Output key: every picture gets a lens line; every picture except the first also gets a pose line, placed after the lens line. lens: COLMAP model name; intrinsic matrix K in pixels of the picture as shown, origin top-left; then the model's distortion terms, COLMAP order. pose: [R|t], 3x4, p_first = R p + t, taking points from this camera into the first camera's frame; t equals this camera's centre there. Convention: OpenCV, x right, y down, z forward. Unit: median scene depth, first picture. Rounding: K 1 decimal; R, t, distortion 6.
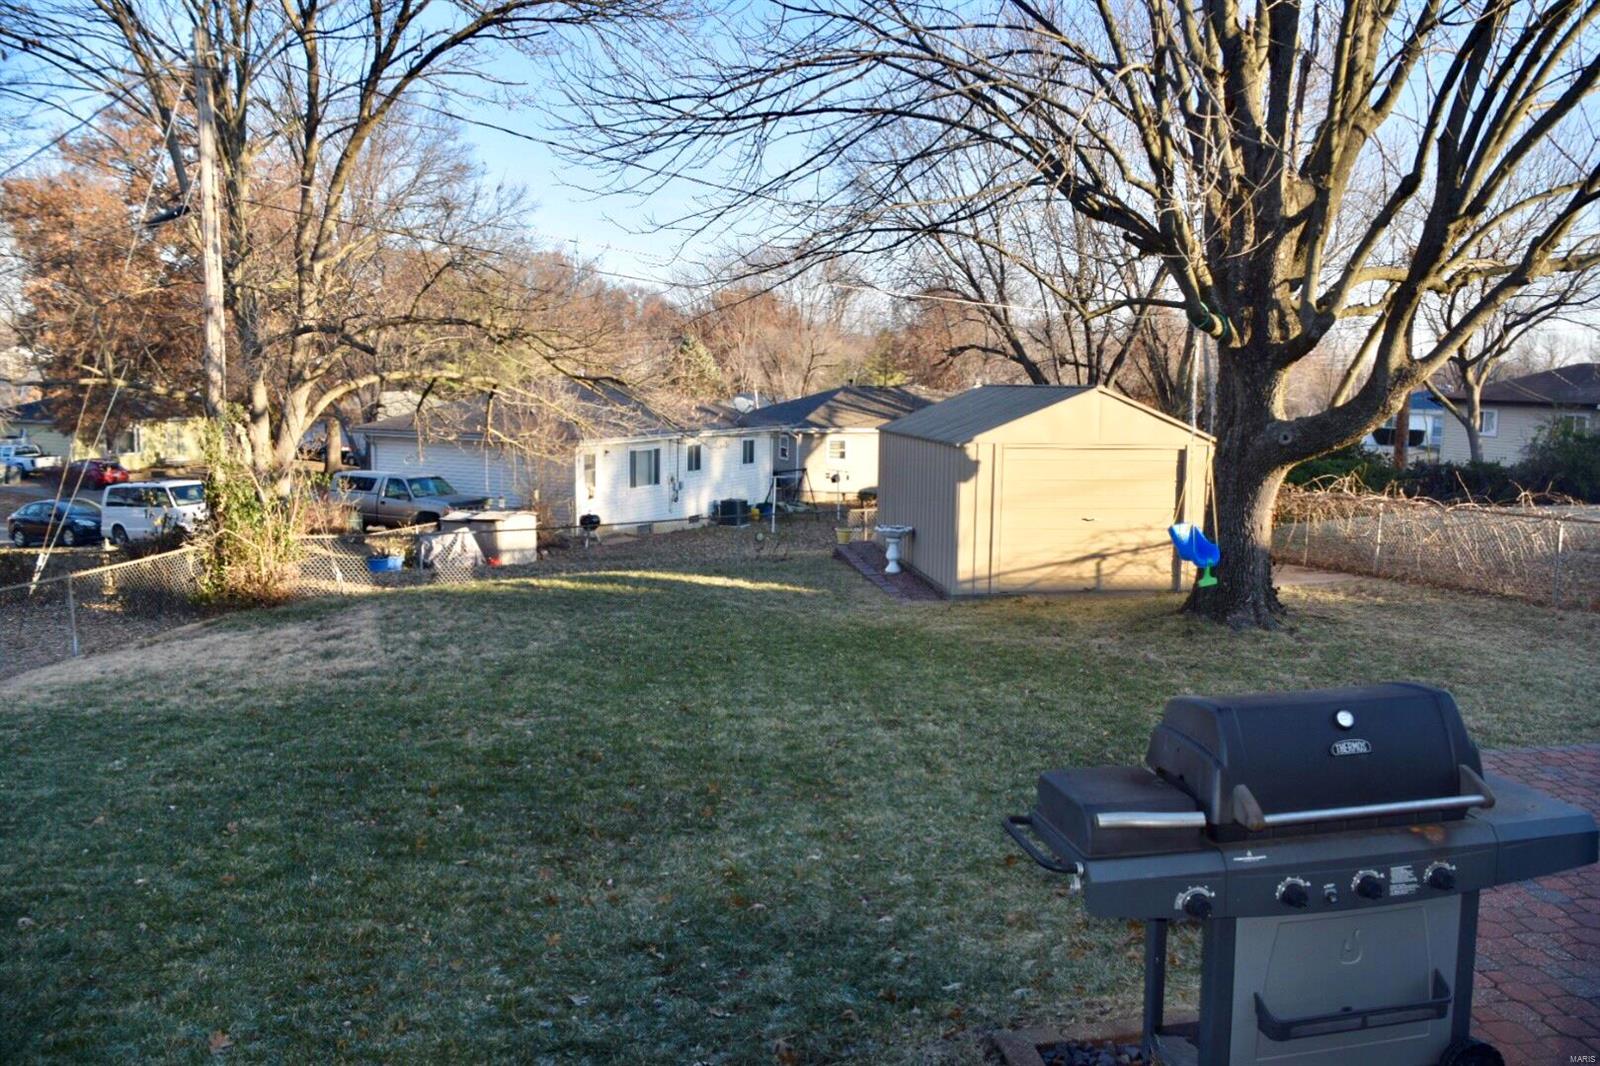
lens RADIAL K [[1251.8, 0, 806.4], [0, 1251.8, 536.0], [0, 0, 1]] dist [-0.133190, 0.085263]
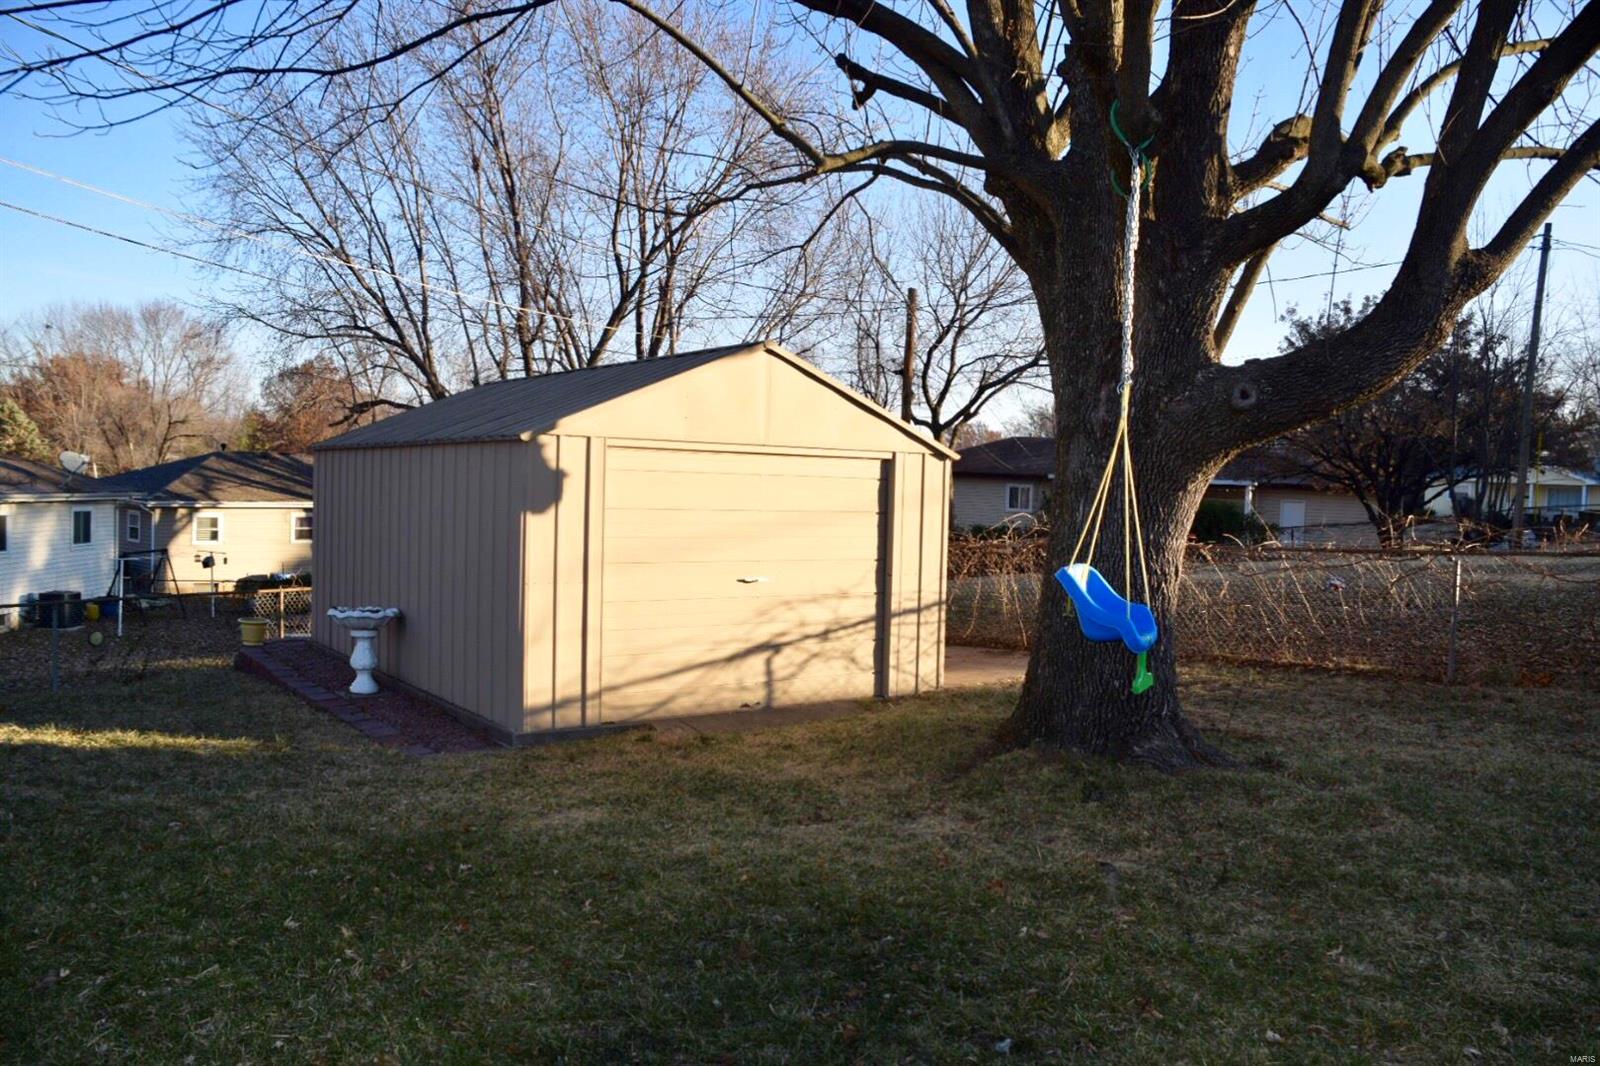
lens RADIAL K [[1251.8, 0, 800.6], [0, 1251.8, 526.4], [0, 0, 1]] dist [-0.133190, 0.085263]
pose [[0.883415, -0.001793, 0.468588, -0.014638], [0.041300, 0.996399, -0.074049, 0.004208], [-0.466768, 0.084769, 0.880308, 0.467663]]
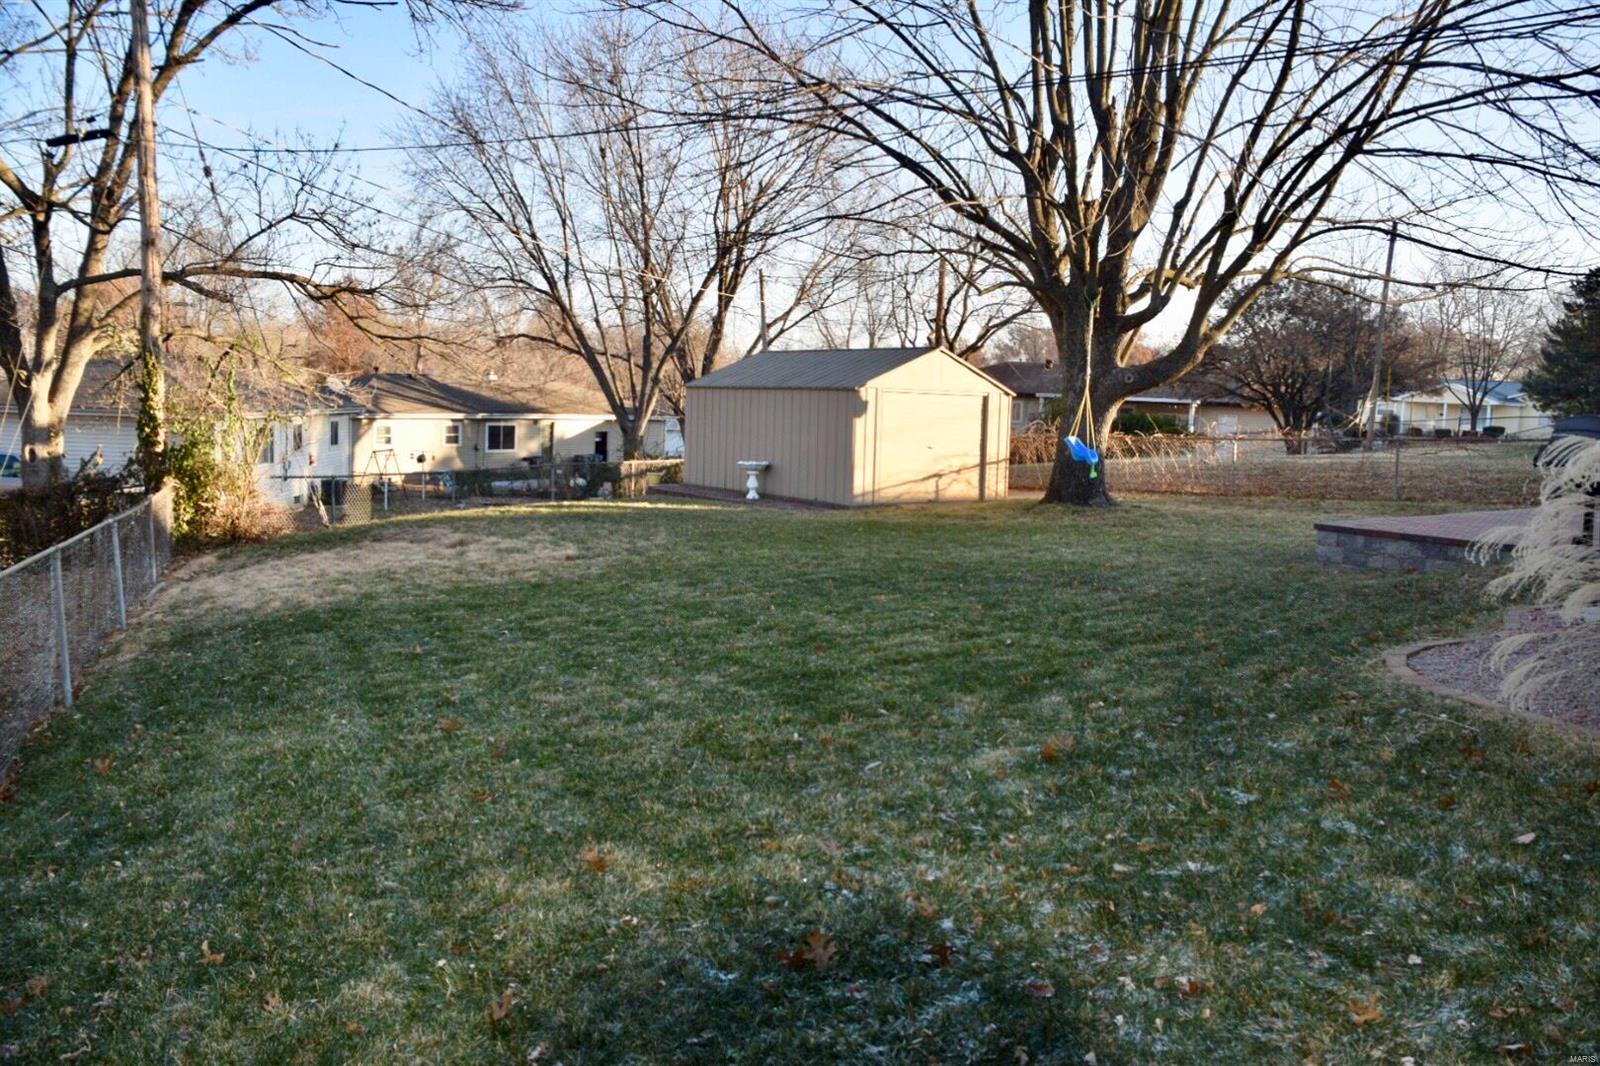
lens RADIAL K [[1251.8, 0, 806.6], [0, 1251.8, 537.7], [0, 0, 1]] dist [-0.133190, 0.085263]
pose [[0.871557, -0.038600, 0.488772, -0.514861], [0.040923, 0.999145, 0.005934, 0.065642], [-0.488583, 0.014830, 0.872391, -0.090386]]
